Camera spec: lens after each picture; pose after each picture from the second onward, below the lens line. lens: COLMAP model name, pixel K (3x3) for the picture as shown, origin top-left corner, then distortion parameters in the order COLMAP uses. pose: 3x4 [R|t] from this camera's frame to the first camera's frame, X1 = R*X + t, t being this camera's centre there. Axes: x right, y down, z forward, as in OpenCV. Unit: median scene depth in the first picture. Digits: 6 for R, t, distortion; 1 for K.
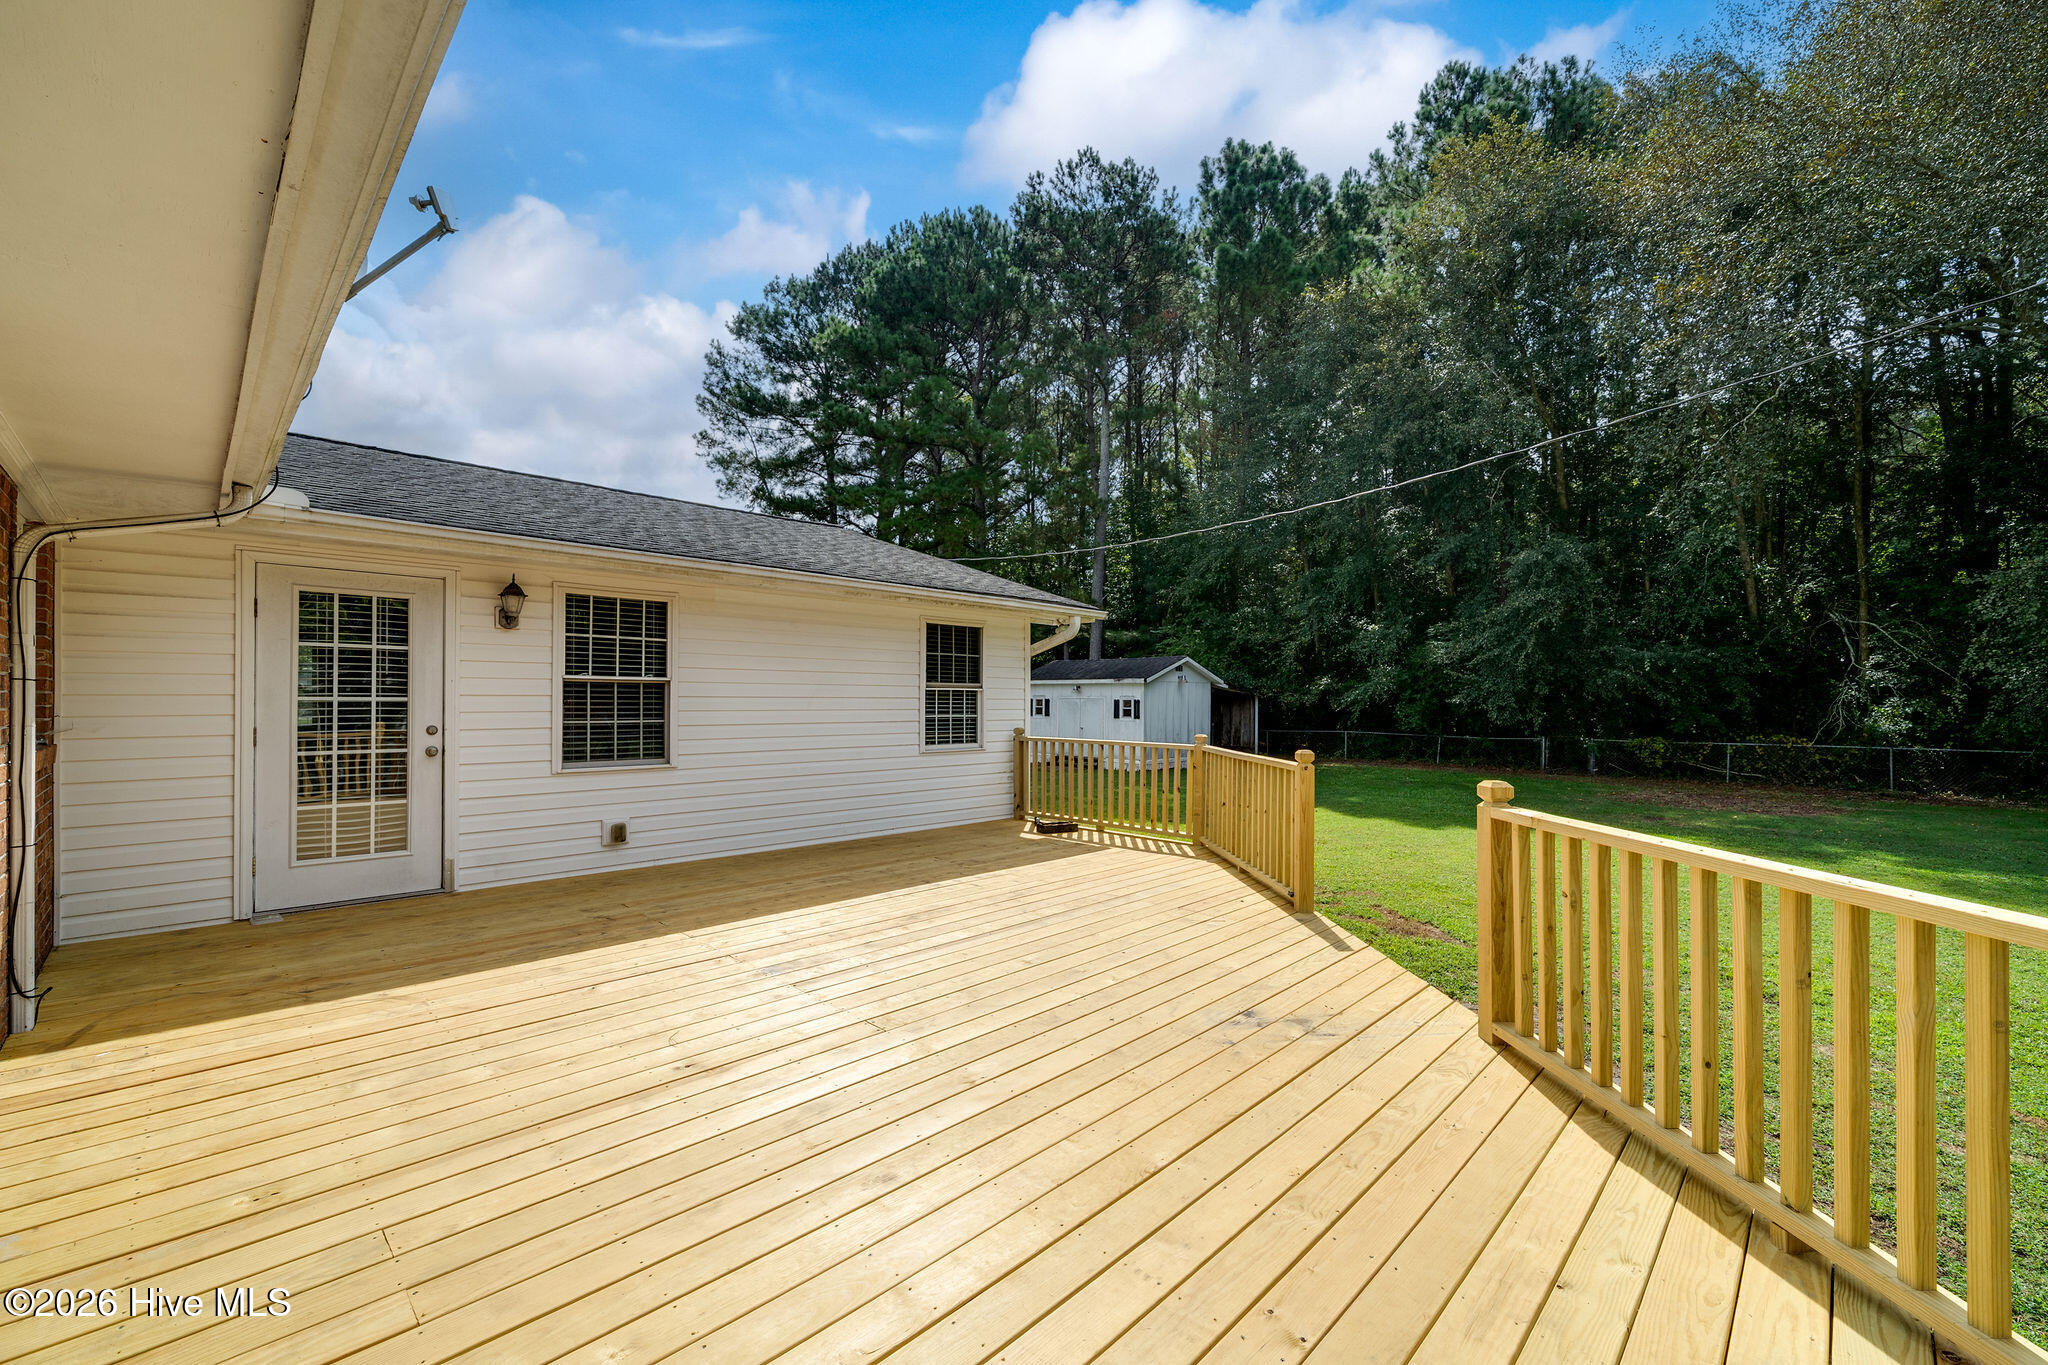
lens RADIAL K [[994.5, 0, 1024.0], [0, 994.5, 682.5], [0, 0, 1]] dist [0.002448, 0.000356]
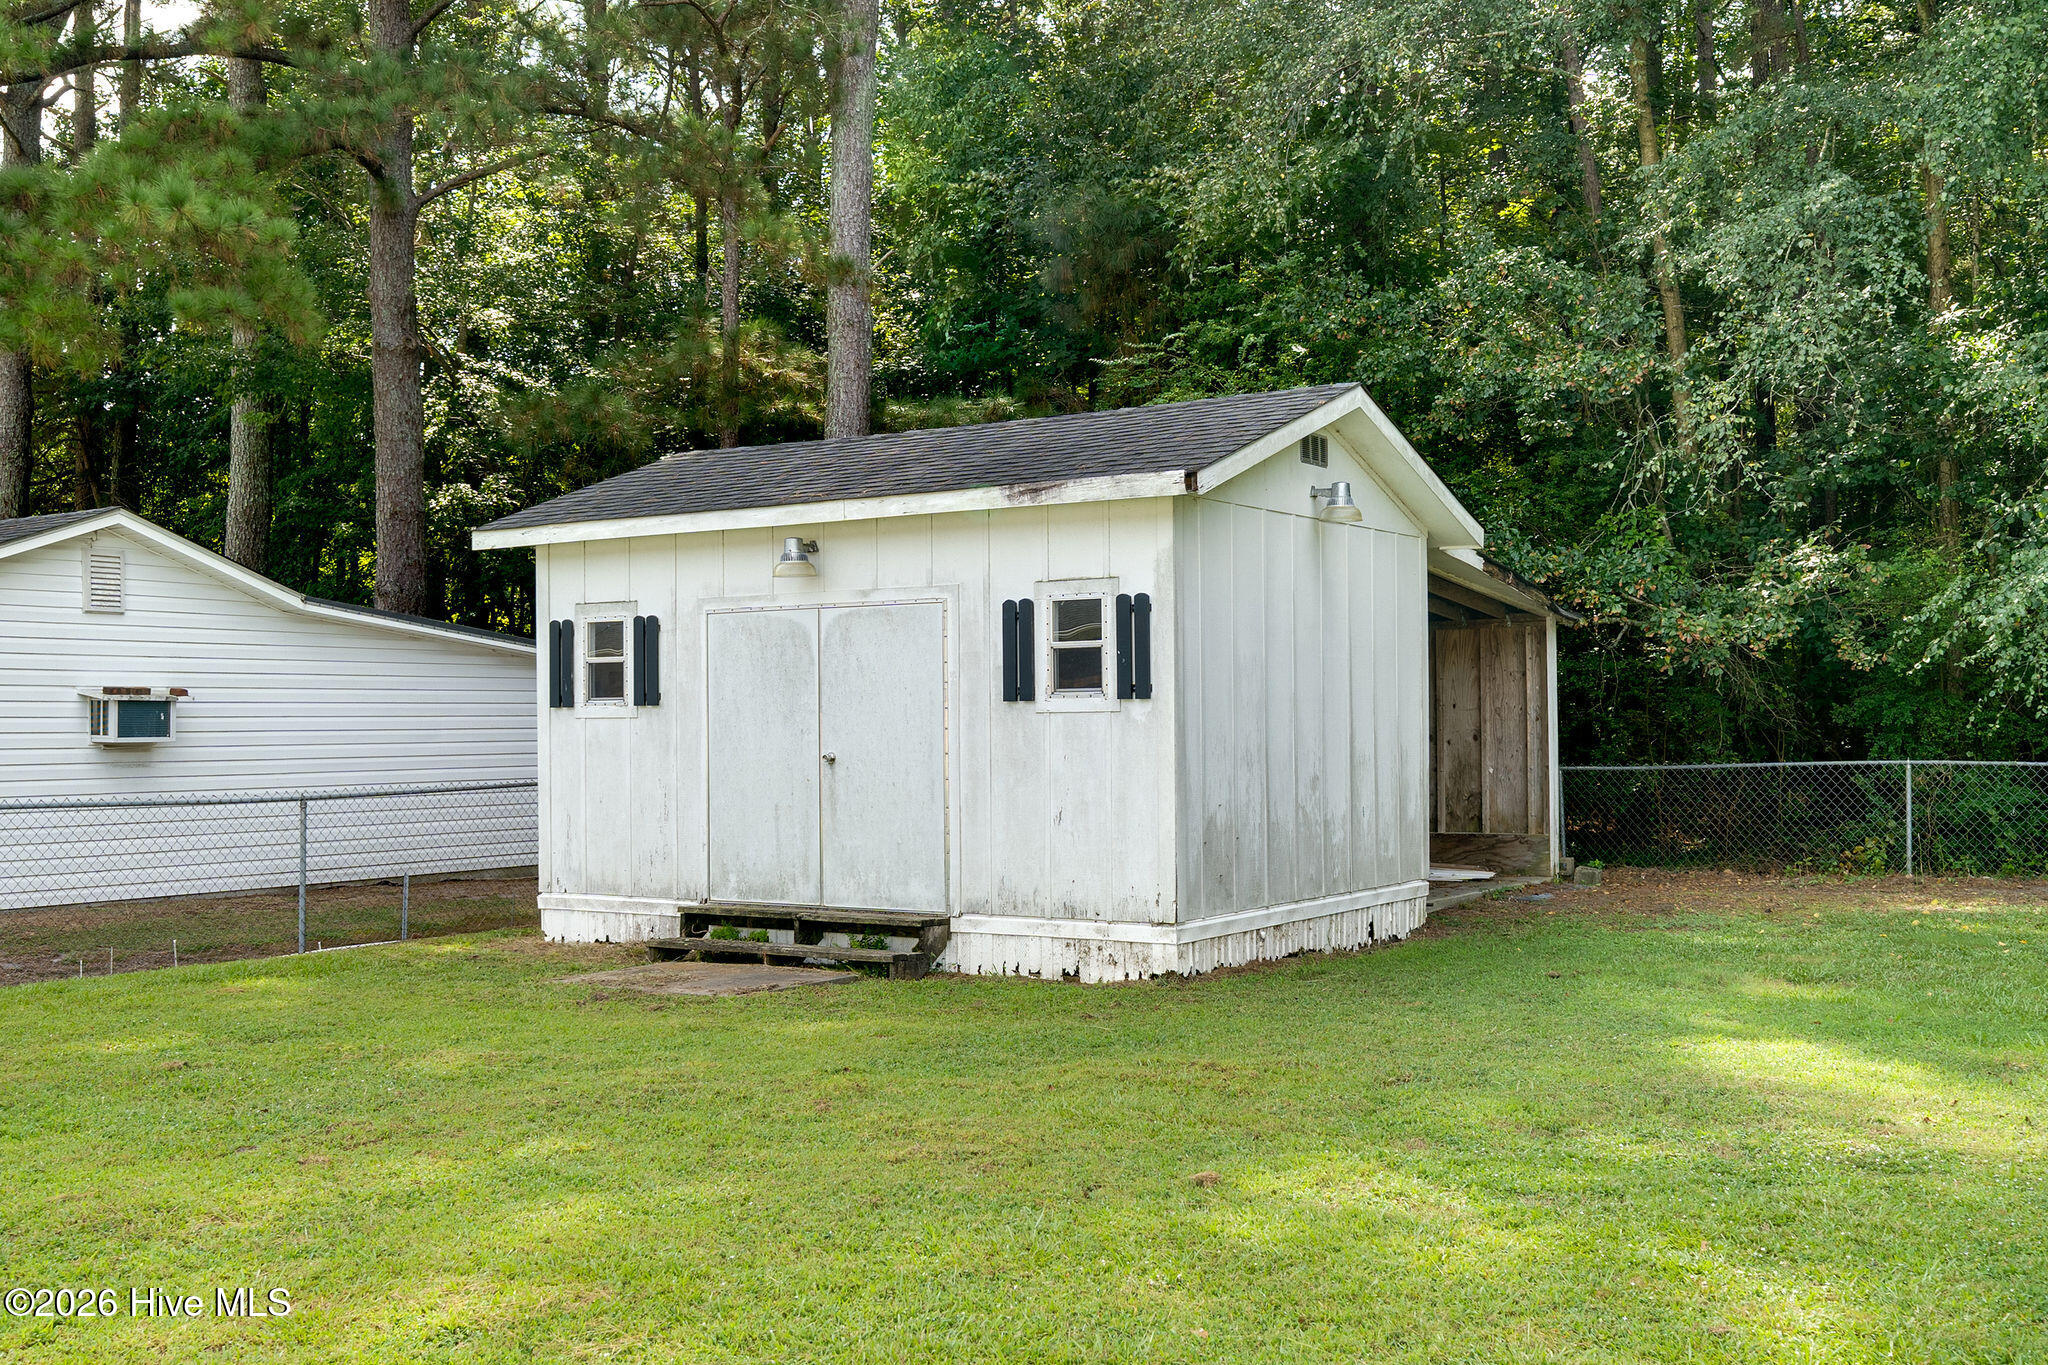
lens RADIAL K [[1880.4, 0, 1024.0], [0, 1880.4, 682.5], [0, 0, 1]] dist [-0.000548, 0.000073]
pose [[0.982233, -0.015881, 0.186991, 0.028110], [0.019976, 0.999600, -0.020034, 0.039839], [-0.186598, 0.023413, 0.982157, 0.656874]]
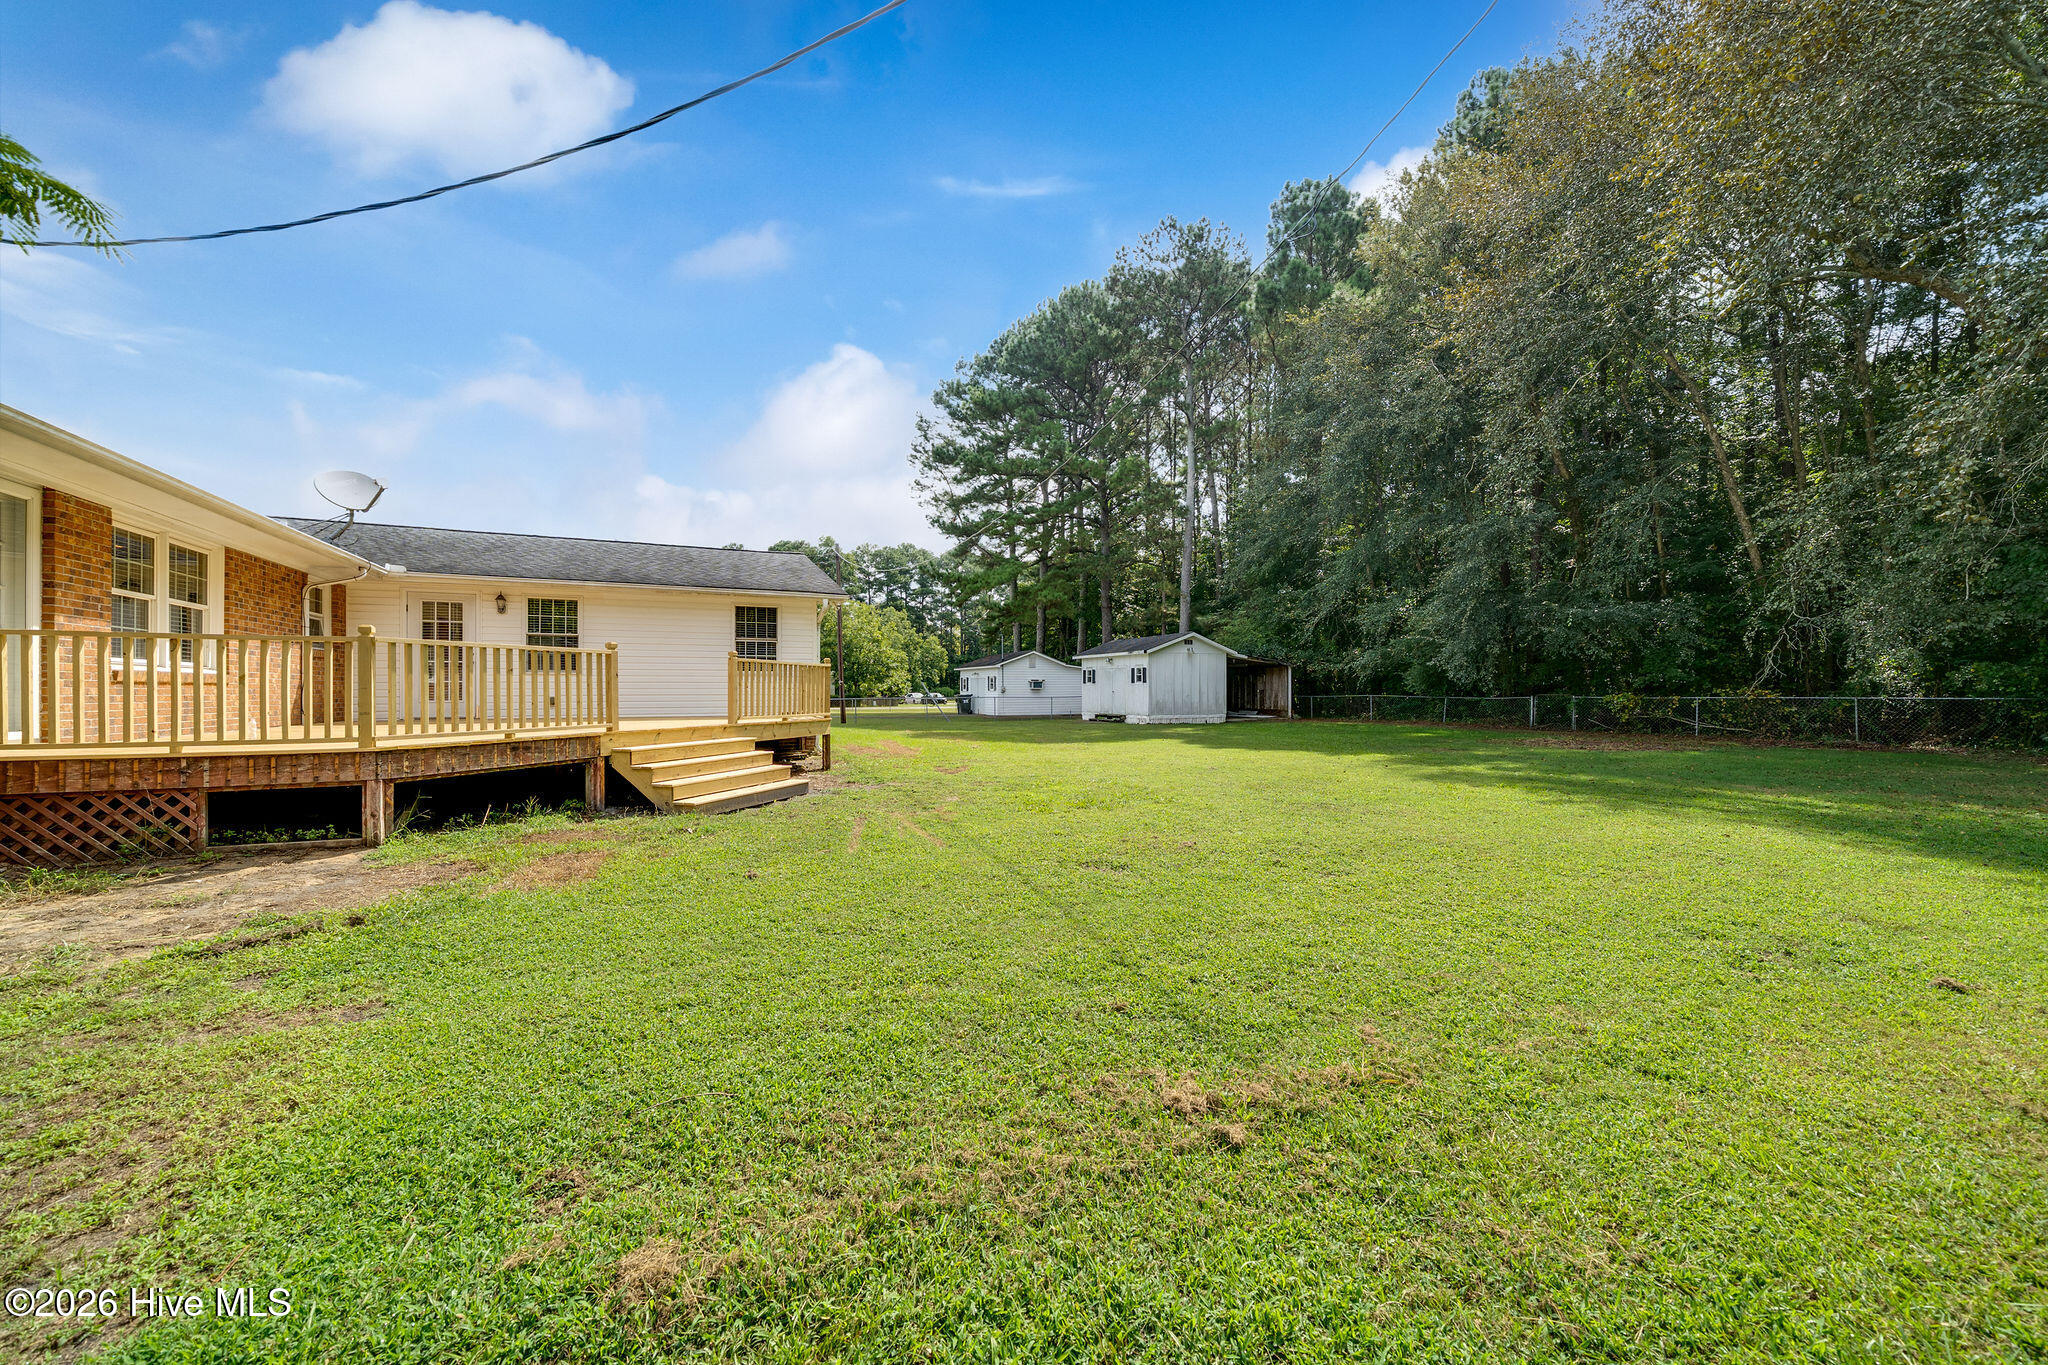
lens RADIAL K [[994.5, 0, 1024.0], [0, 994.5, 682.5], [0, 0, 1]] dist [0.002448, 0.000356]
pose [[0.909840, -0.015413, -0.414672, 0.493559], [0.012605, 0.999875, -0.009508, 0.046043], [0.414767, 0.003424, 0.909921, -0.207504]]
